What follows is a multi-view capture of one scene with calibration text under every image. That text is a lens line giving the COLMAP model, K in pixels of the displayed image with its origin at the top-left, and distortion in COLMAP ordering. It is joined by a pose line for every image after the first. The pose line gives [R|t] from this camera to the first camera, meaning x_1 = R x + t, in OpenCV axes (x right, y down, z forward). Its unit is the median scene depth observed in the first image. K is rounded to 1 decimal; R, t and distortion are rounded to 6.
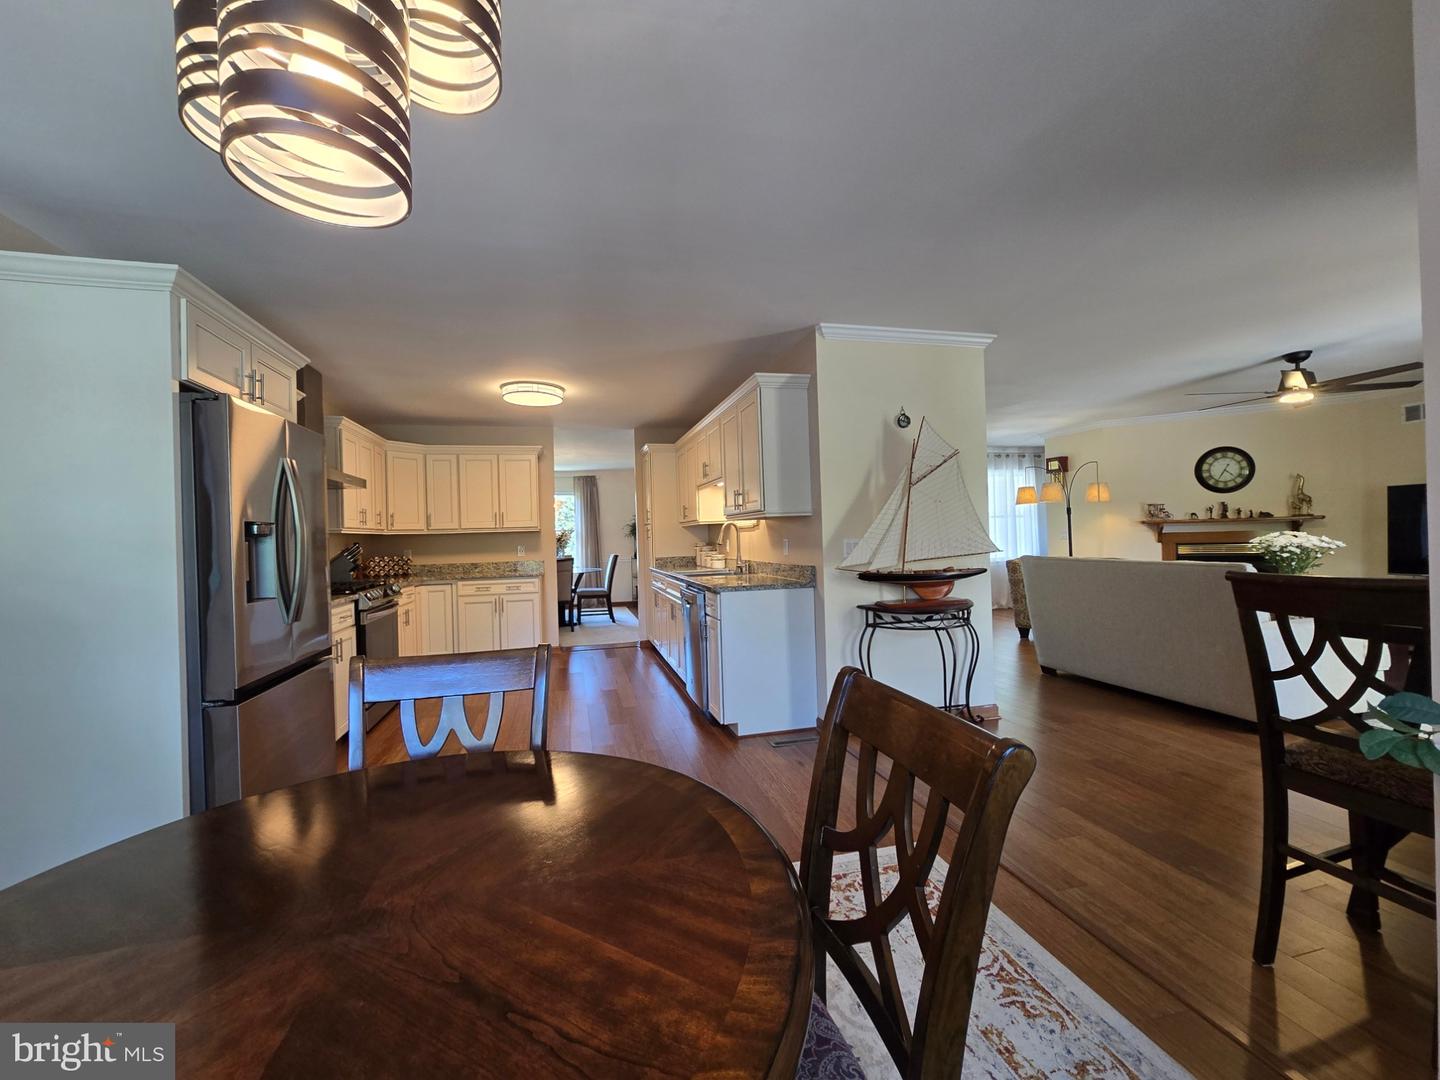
lens RADIAL K [[587.1, 0, 717.6], [0, 587.1, 535.3], [0, 0, 1]] dist [-0.006071, 0.000379]
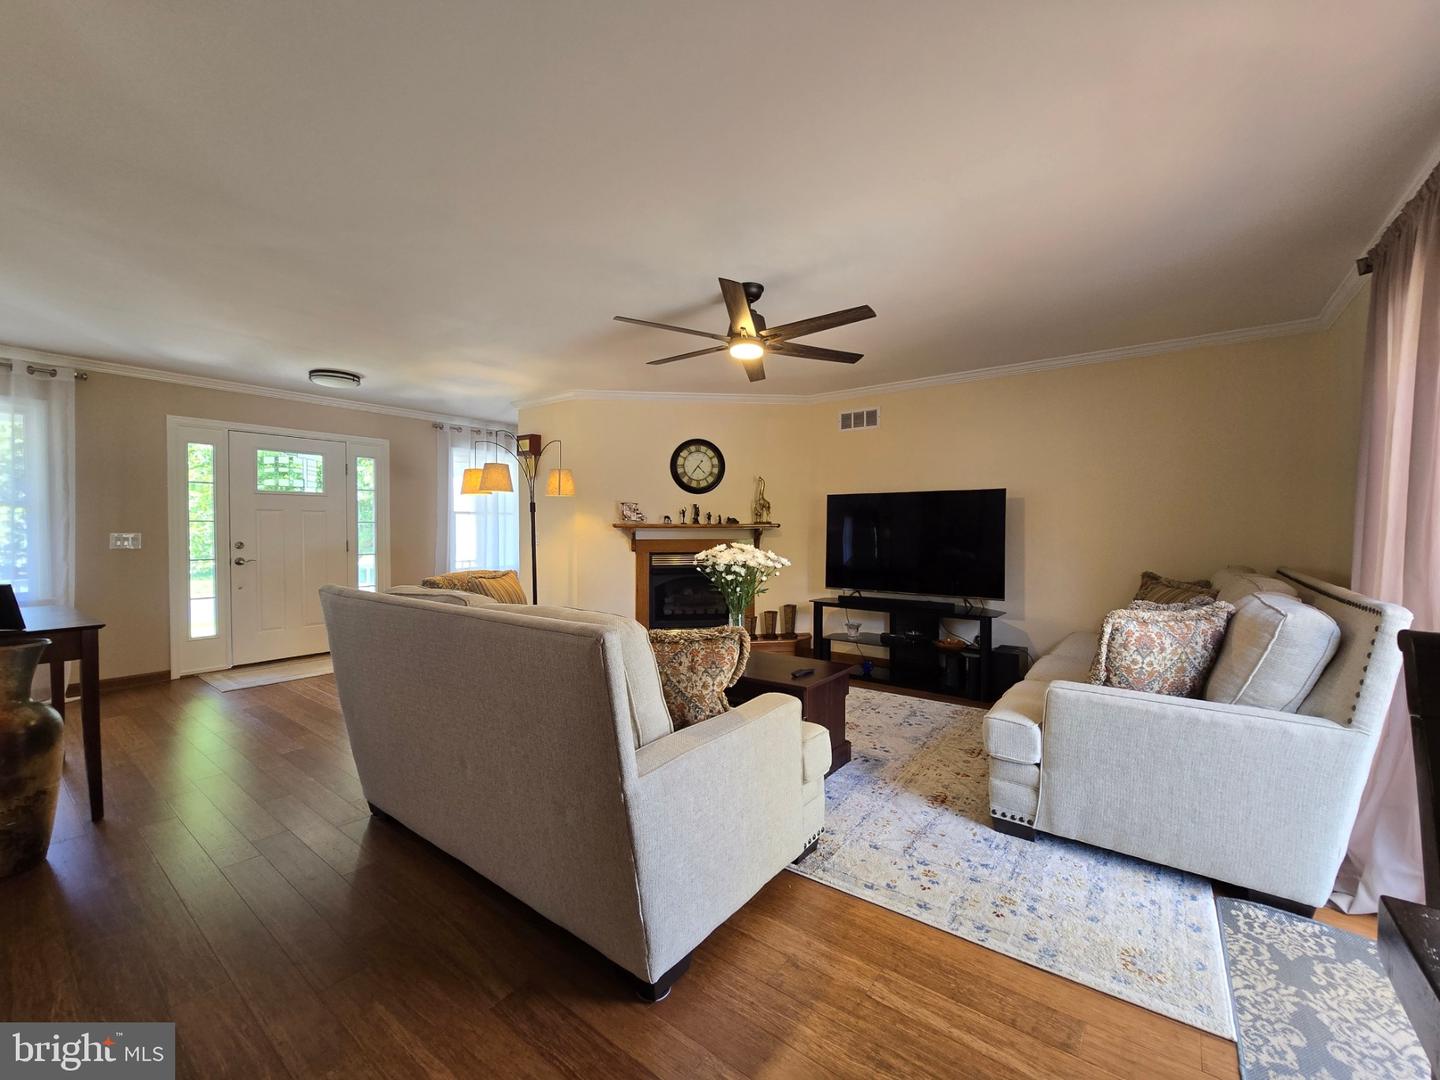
lens RADIAL K [[587.1, 0, 714.3], [0, 587.1, 545.3], [0, 0, 1]] dist [-0.006071, 0.000379]
pose [[0.781352, 0.009627, 0.624017, 0.362012], [-0.021784, 0.999692, 0.011853, -0.008714], [-0.623711, -0.022854, 0.781321, 0.323729]]
